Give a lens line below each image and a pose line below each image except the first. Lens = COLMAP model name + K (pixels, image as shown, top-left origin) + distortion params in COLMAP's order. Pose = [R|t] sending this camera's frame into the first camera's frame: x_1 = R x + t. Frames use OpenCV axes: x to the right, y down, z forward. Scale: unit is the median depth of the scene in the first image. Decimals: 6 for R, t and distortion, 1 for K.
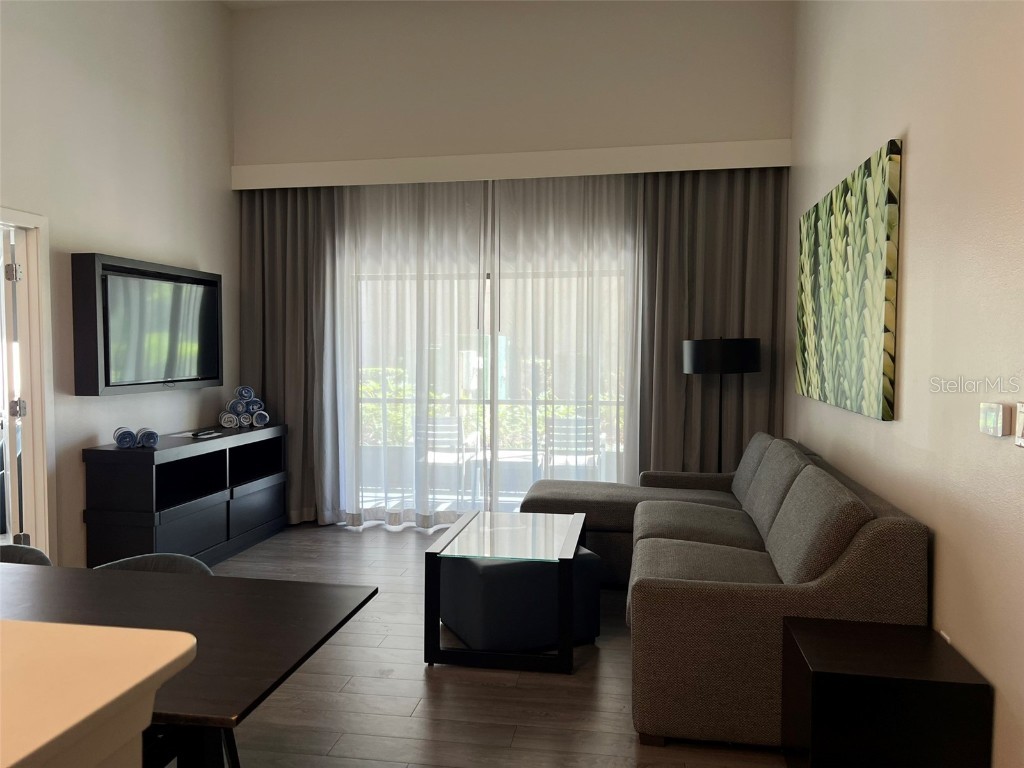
lens RADIAL K [[771.6, 0, 510.6], [0, 771.6, 386.9], [0, 0, 1]] dist [0.073683, -0.087225]
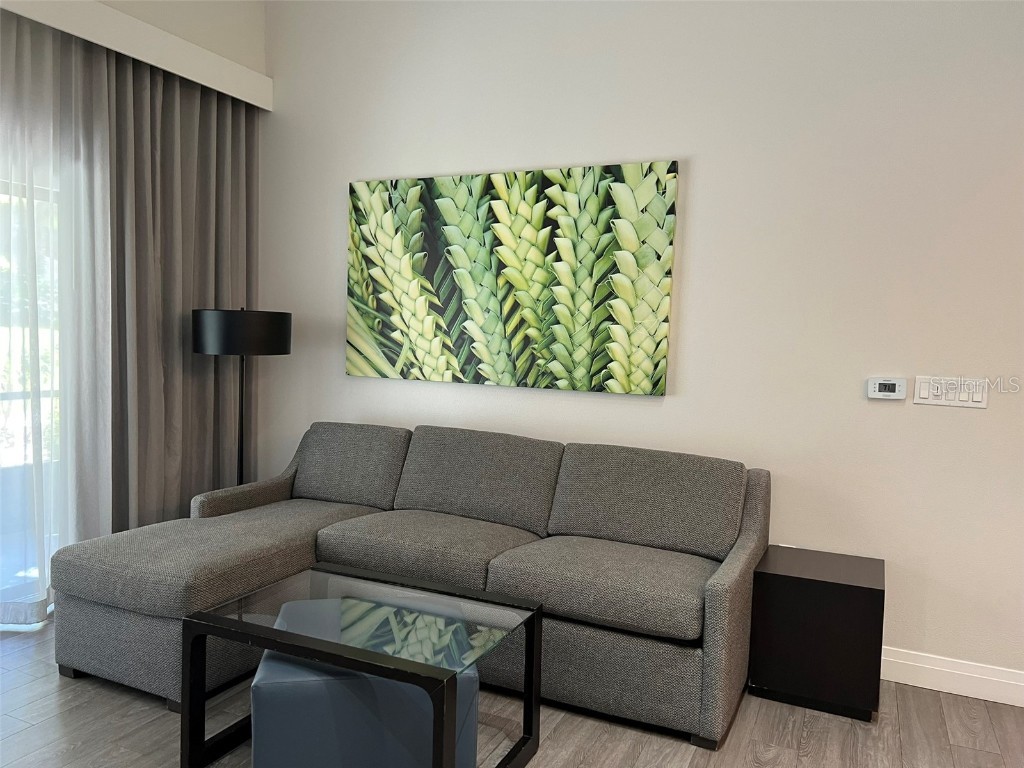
lens RADIAL K [[771.6, 0, 495.6], [0, 771.6, 409.4], [0, 0, 1]] dist [0.073683, -0.087225]
pose [[0.259114, -0.080131, 0.962517, -0.493045], [0.015520, 0.996769, 0.078805, -0.022621], [-0.965722, -0.005482, 0.259520, 0.620097]]
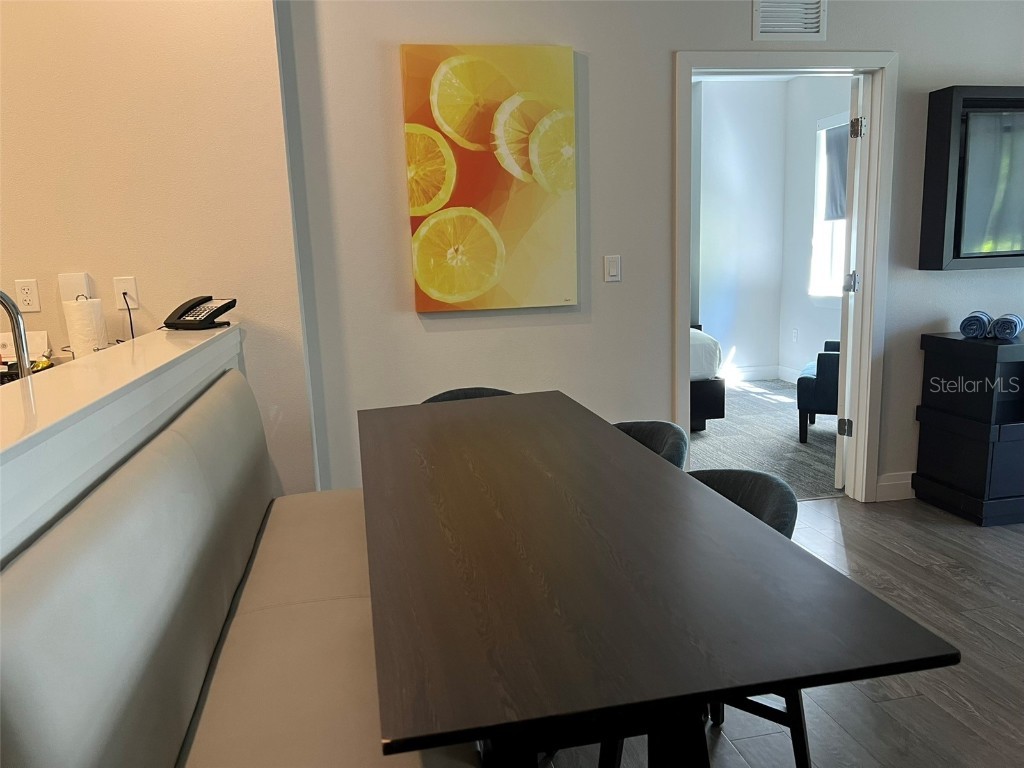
lens RADIAL K [[771.6, 0, 502.4], [0, 771.6, 387.3], [0, 0, 1]] dist [0.073683, -0.087225]
pose [[0.364011, 0.144094, -0.920181, 0.068874], [-0.009504, 0.988483, 0.151030, 0.012995], [0.931346, -0.046231, 0.361188, 0.269317]]
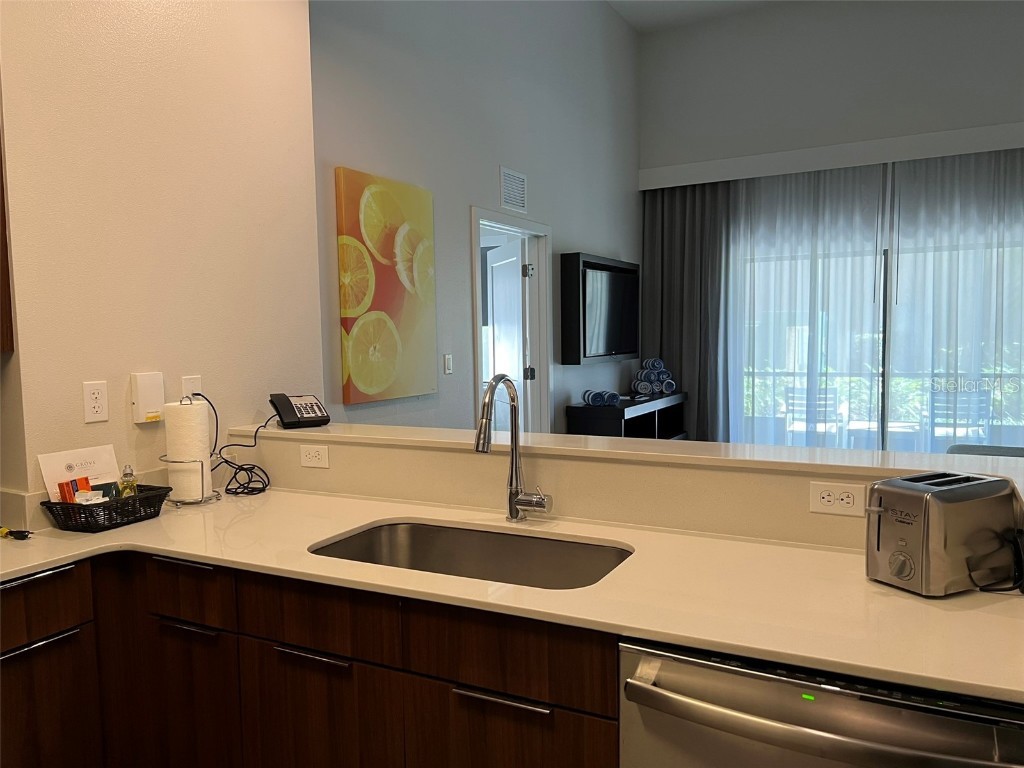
lens RADIAL K [[771.6, 0, 507.4], [0, 771.6, 390.6], [0, 0, 1]] dist [0.073683, -0.087225]
pose [[0.951256, 0.006261, -0.308340, -0.242715], [0.002357, 0.999617, 0.027570, 0.018569], [0.308395, -0.026953, 0.950877, -0.232362]]
